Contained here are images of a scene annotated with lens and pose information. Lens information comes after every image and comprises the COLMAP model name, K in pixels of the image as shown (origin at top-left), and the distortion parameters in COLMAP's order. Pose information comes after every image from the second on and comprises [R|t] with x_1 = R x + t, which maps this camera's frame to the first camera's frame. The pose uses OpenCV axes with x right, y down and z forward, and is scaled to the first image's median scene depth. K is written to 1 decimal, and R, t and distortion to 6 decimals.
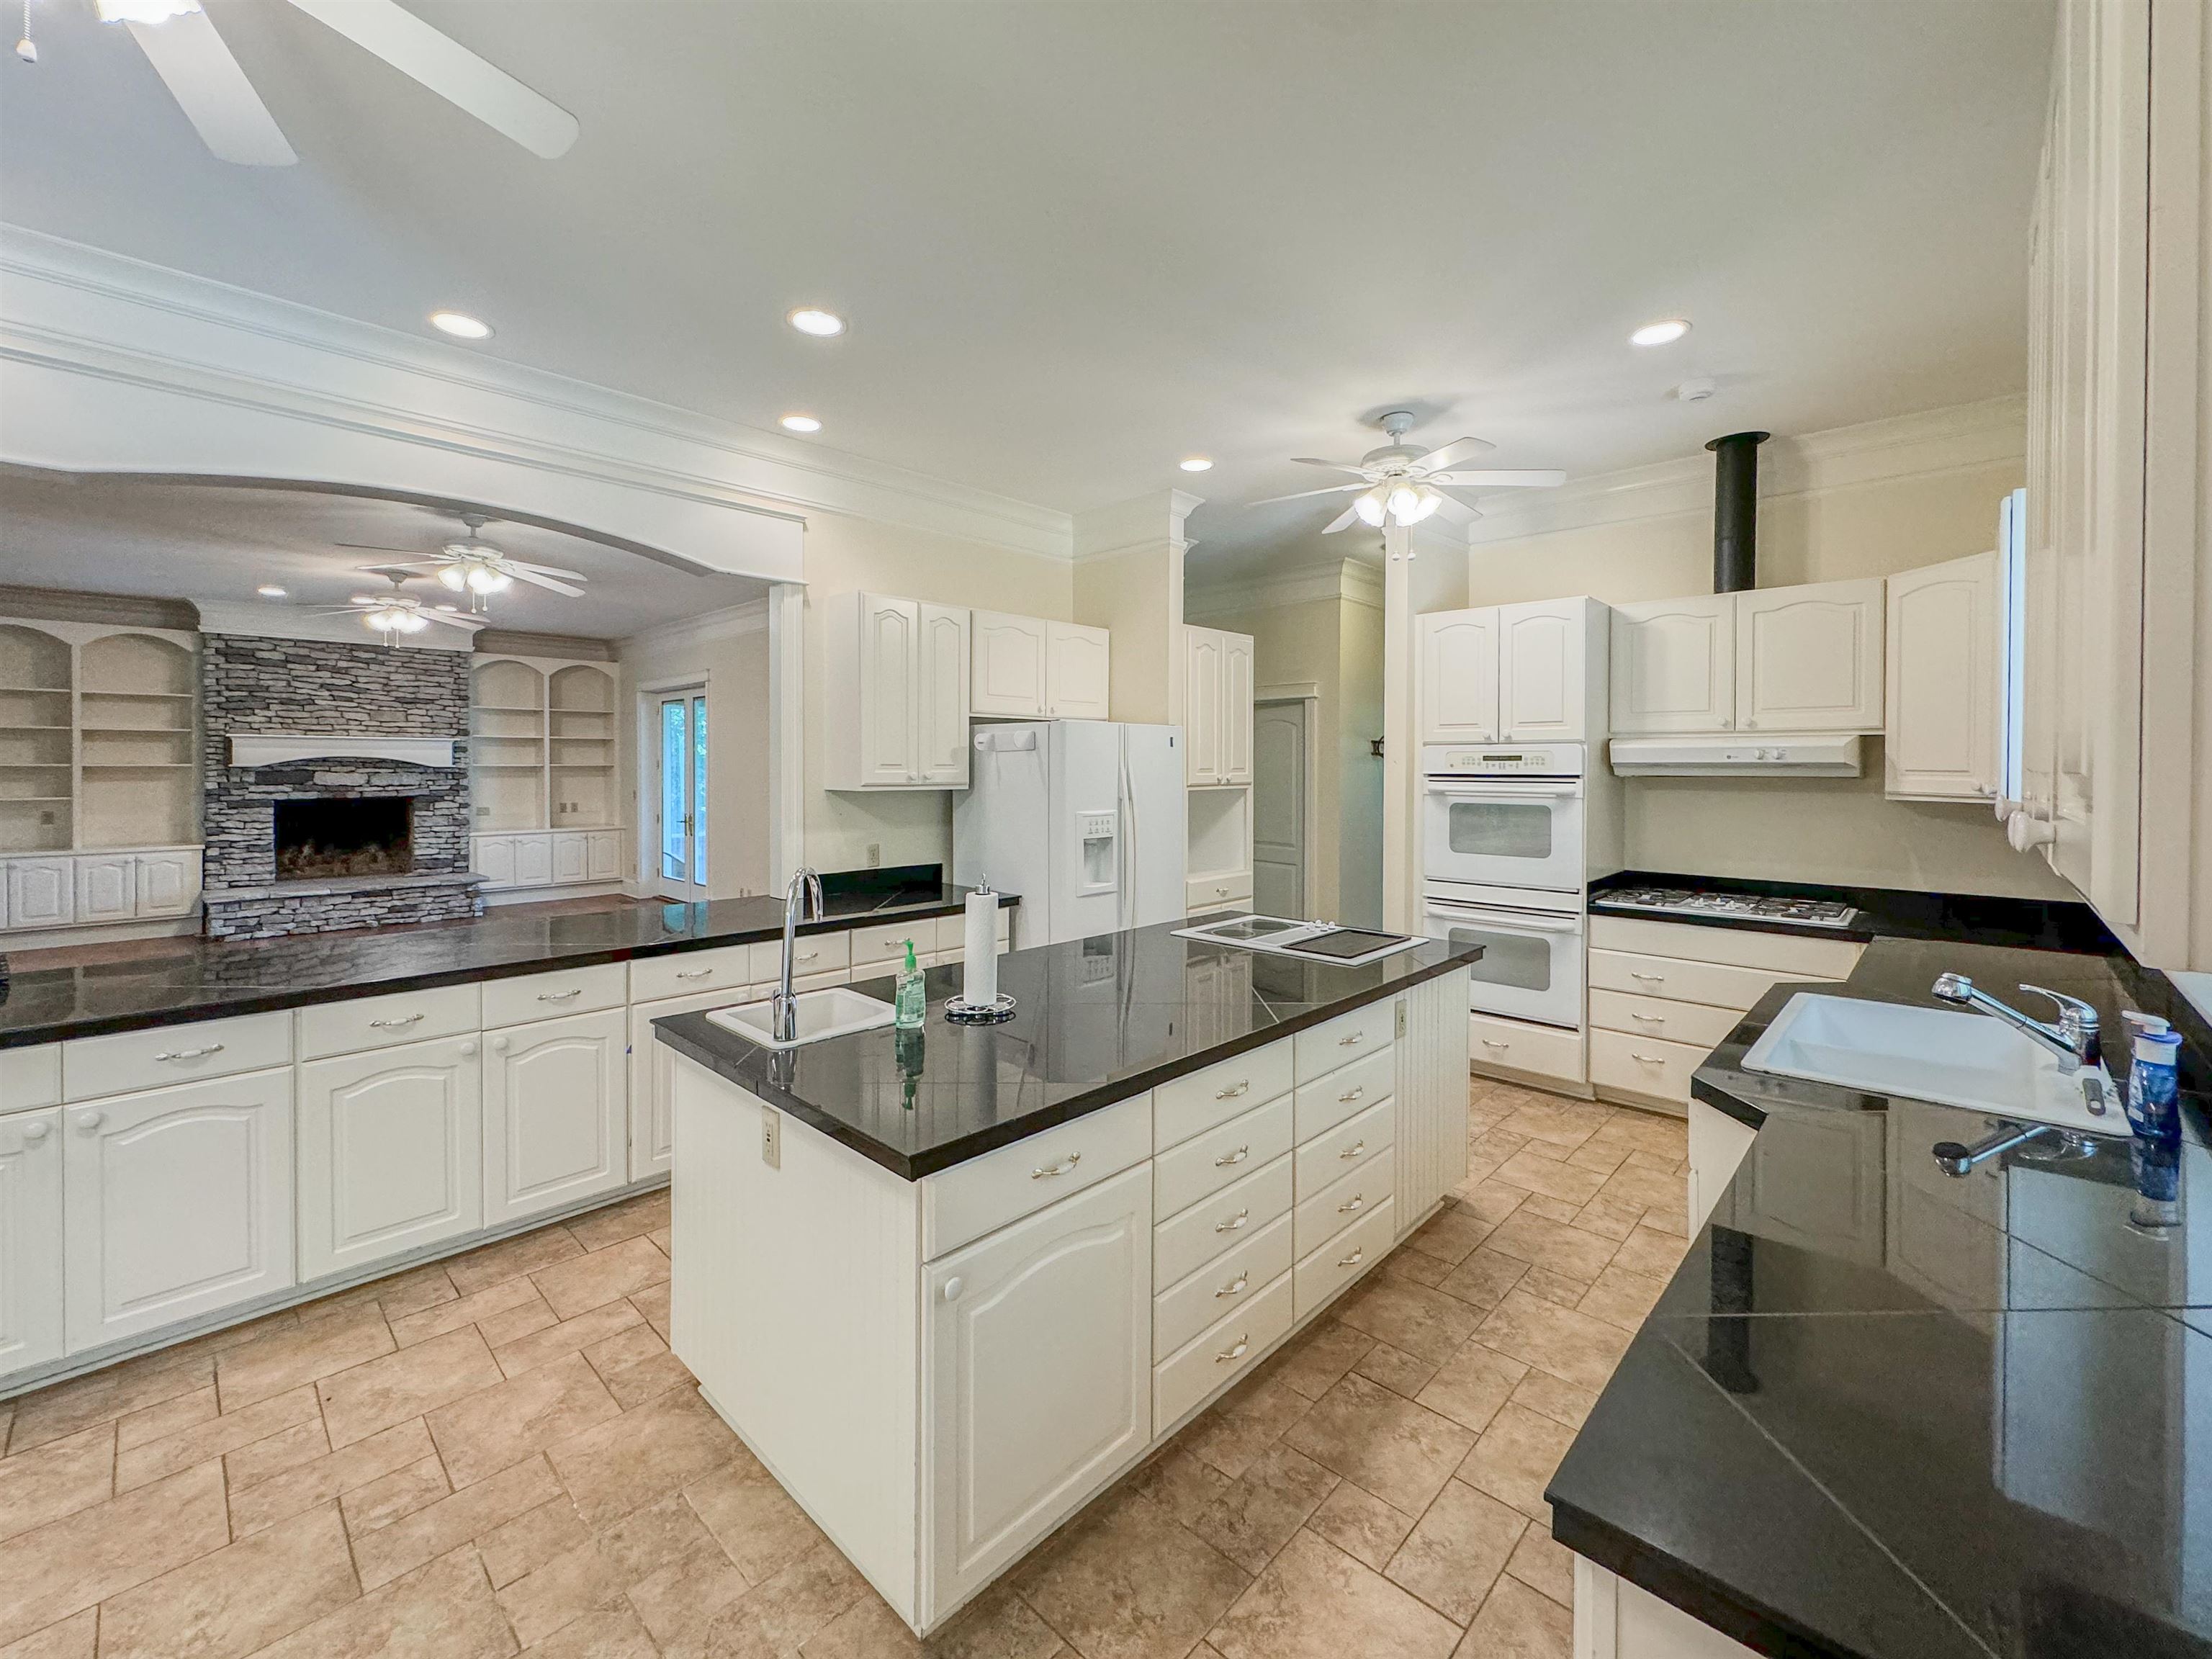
lens RADIAL K [[917.8, 0, 1131.4], [0, 917.8, 777.8], [0, 0, 1]] dist [-0.006584, -0.001885]
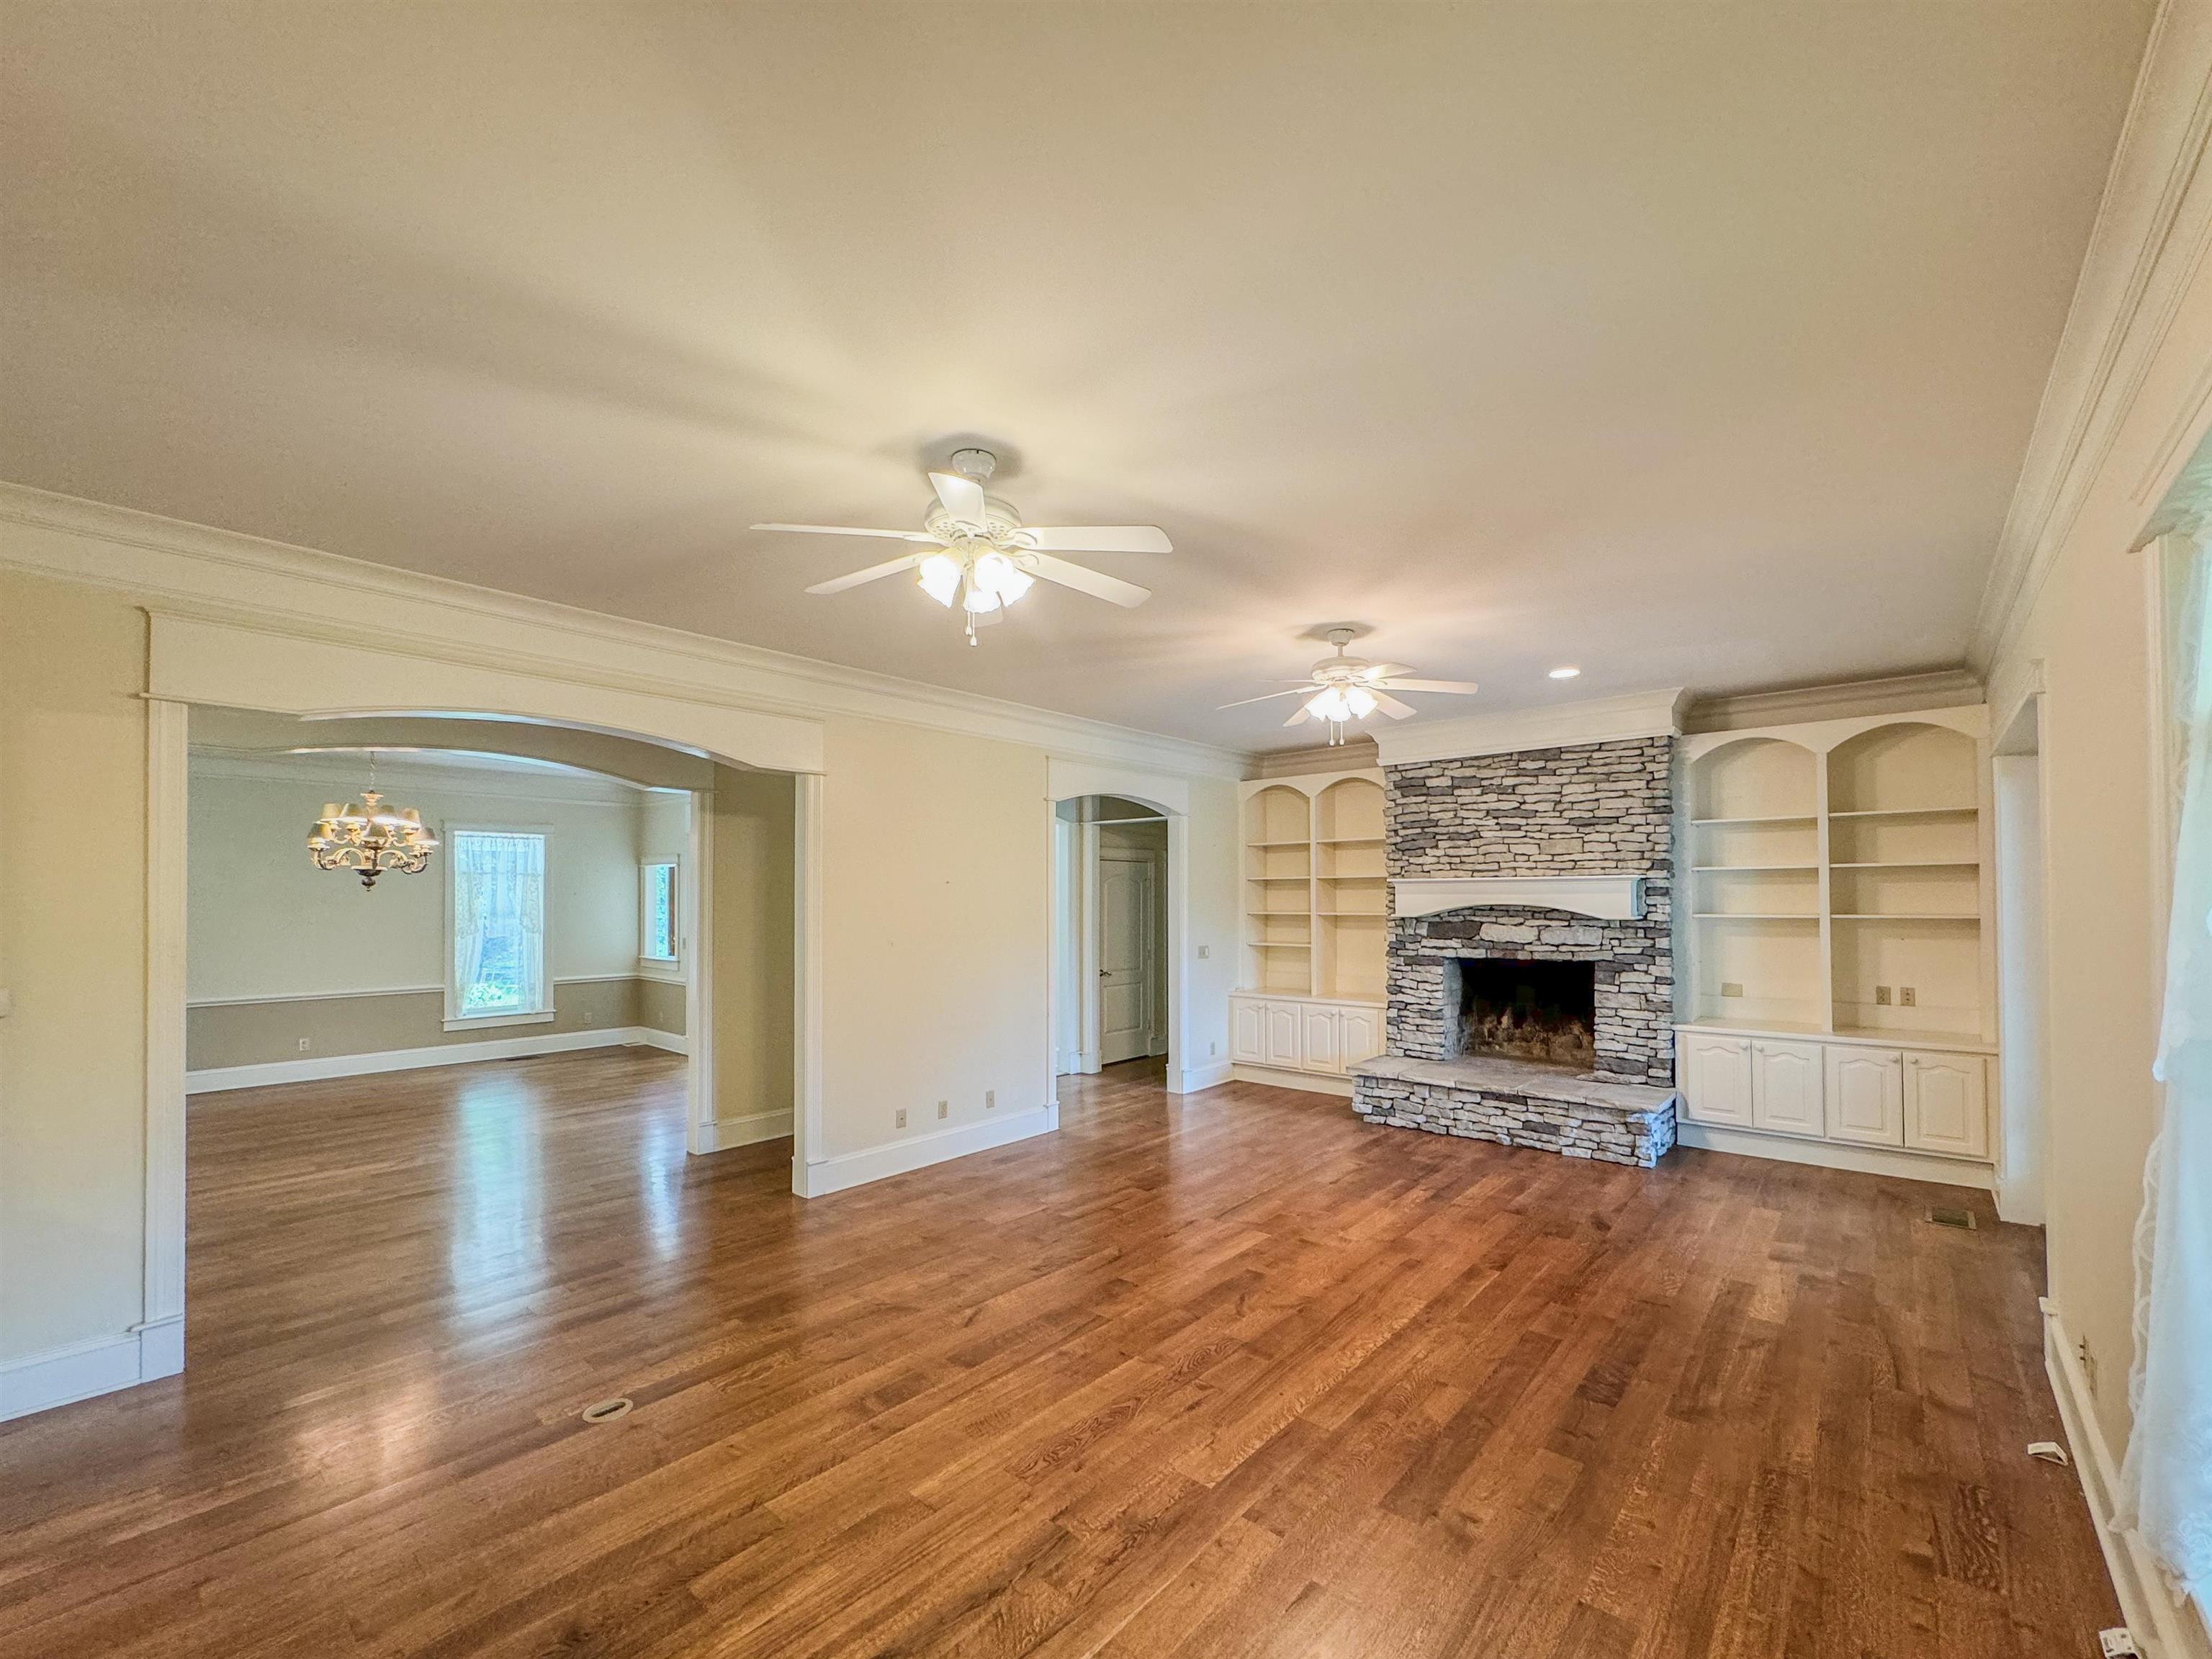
lens RADIAL K [[917.8, 0, 1087.1], [0, 917.8, 880.2], [0, 0, 1]] dist [-0.006584, -0.001885]
pose [[0.015097, -0.021935, -0.999645, -0.117454], [-0.007989, 0.999725, -0.022058, -0.023968], [0.999854, 0.008319, 0.014918, 0.658894]]
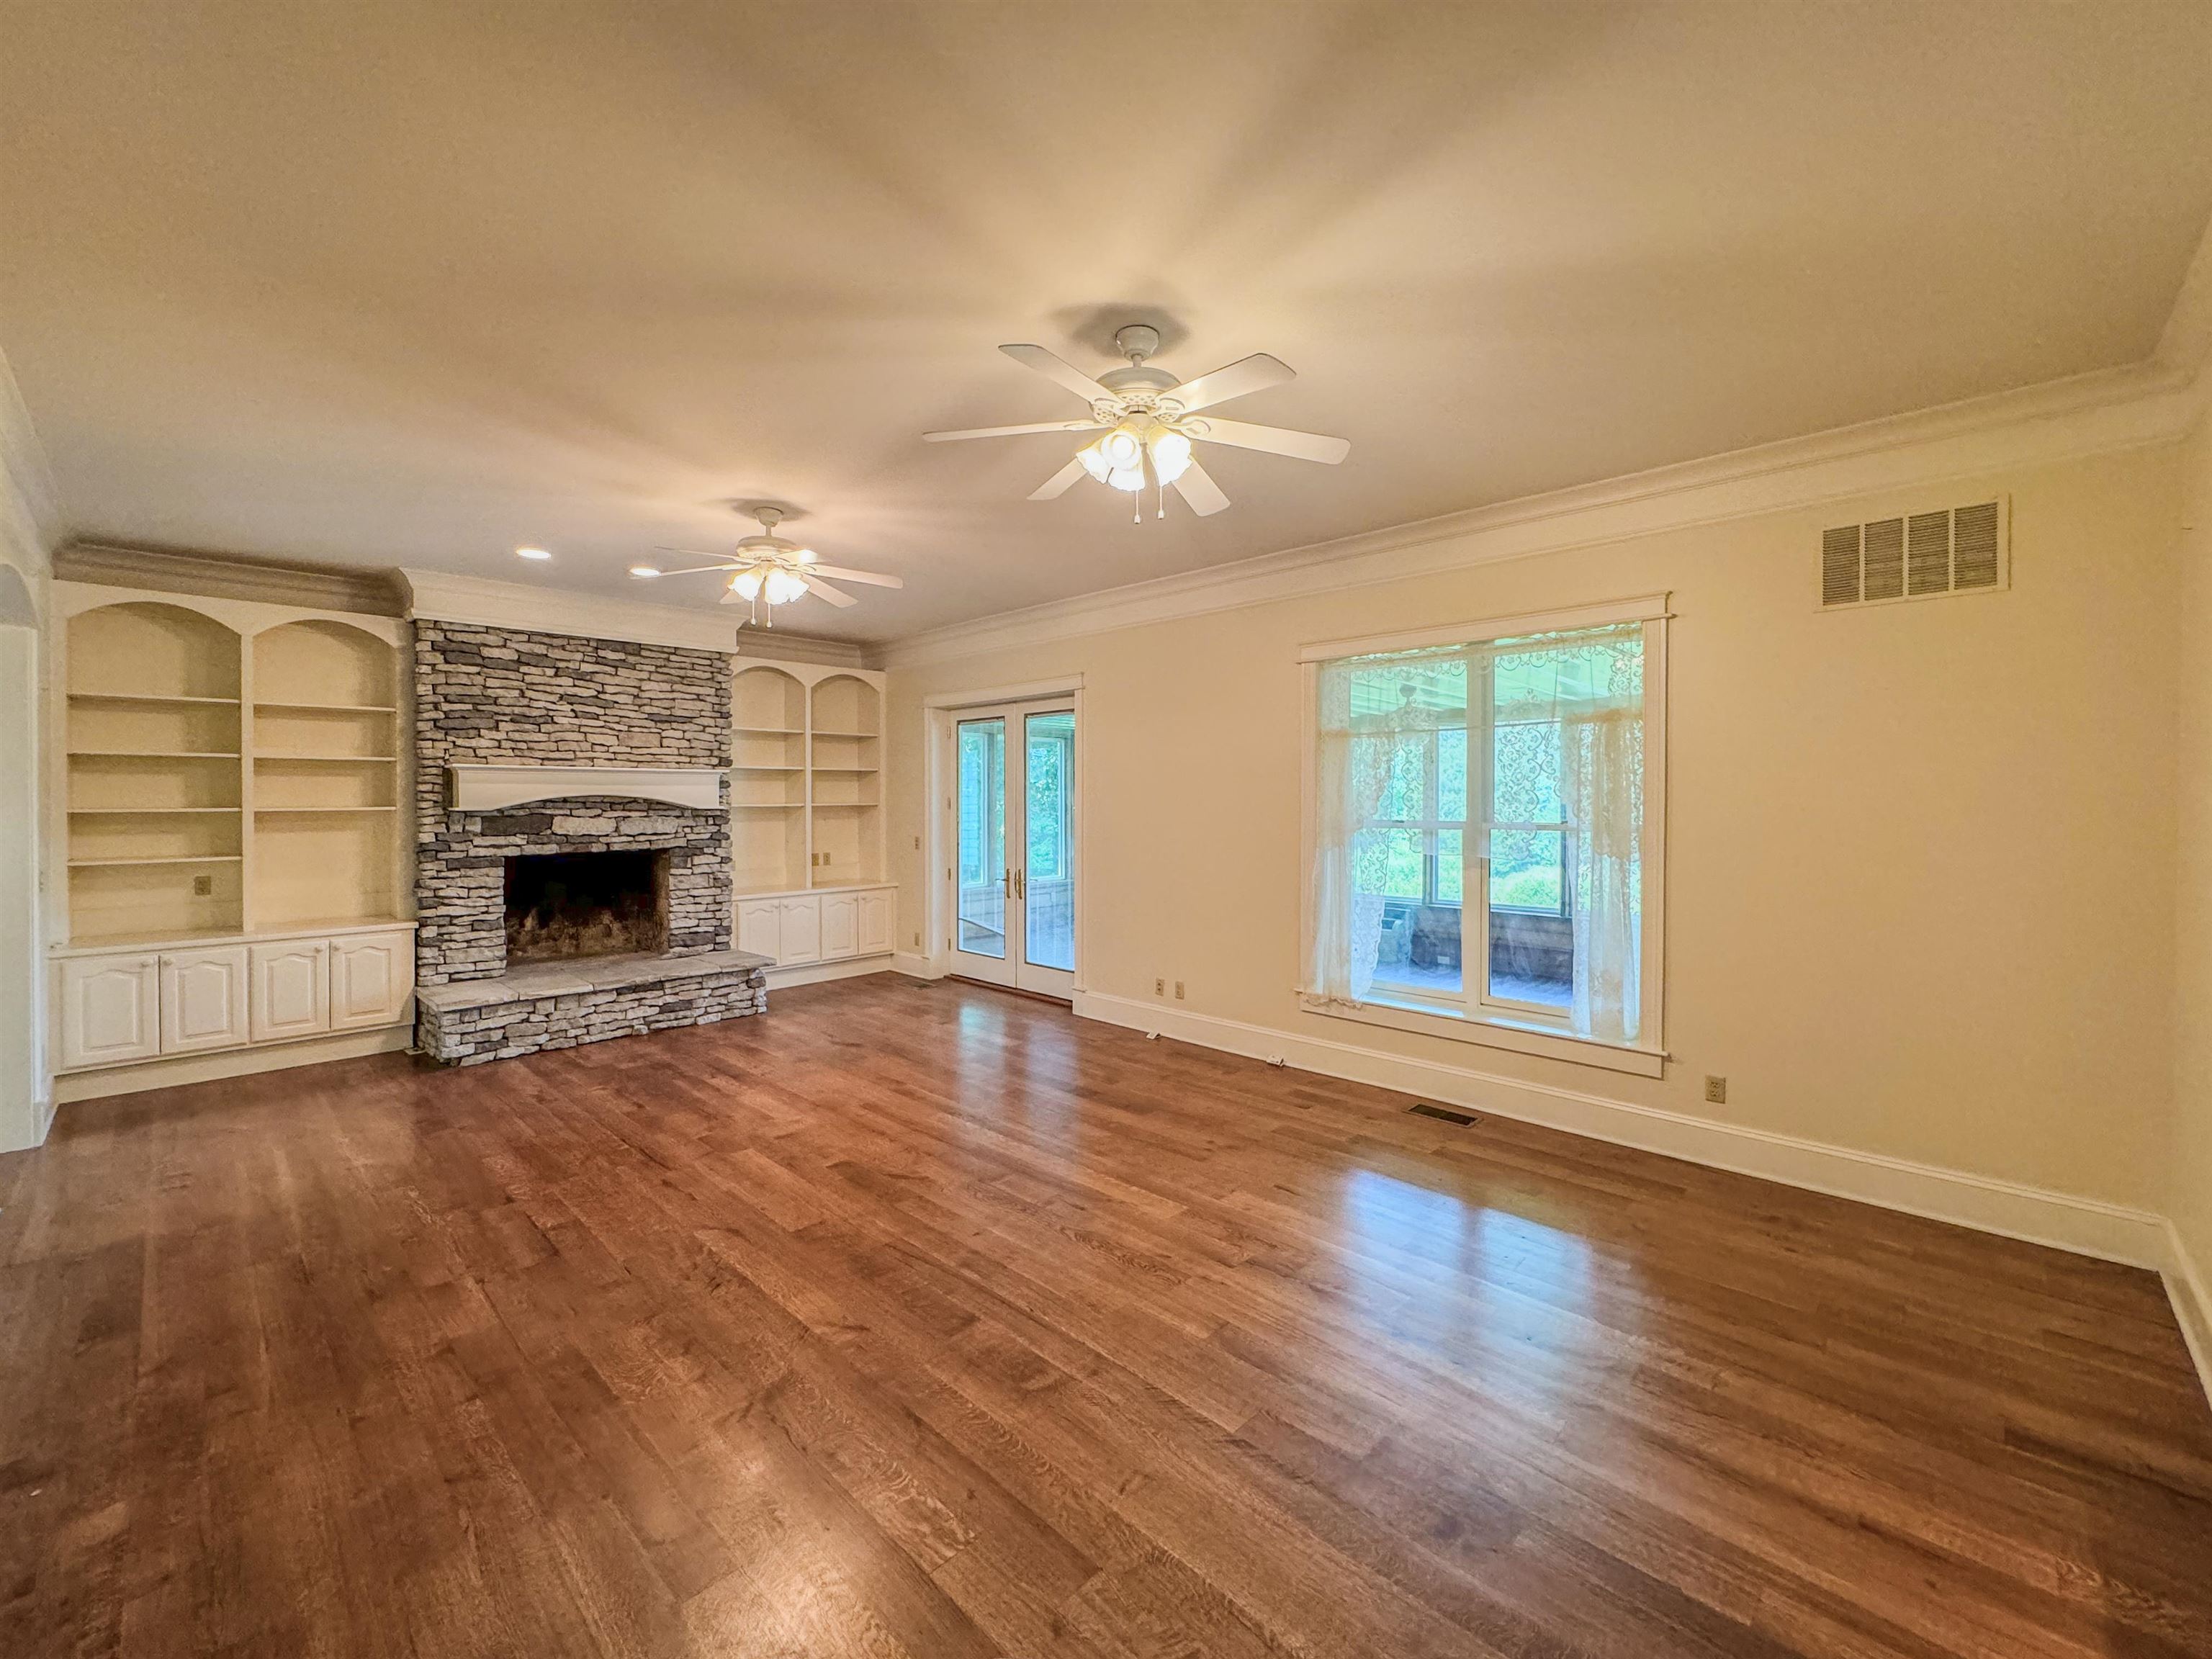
lens RADIAL K [[917.8, 0, 1109.8], [0, 917.8, 809.4], [0, 0, 1]] dist [-0.006584, -0.001885]
pose [[0.999879, -0.002233, -0.015380, -0.451781], [0.002239, 0.999997, 0.000380, -0.011638], [0.015379, -0.000414, 0.999882, 0.289345]]
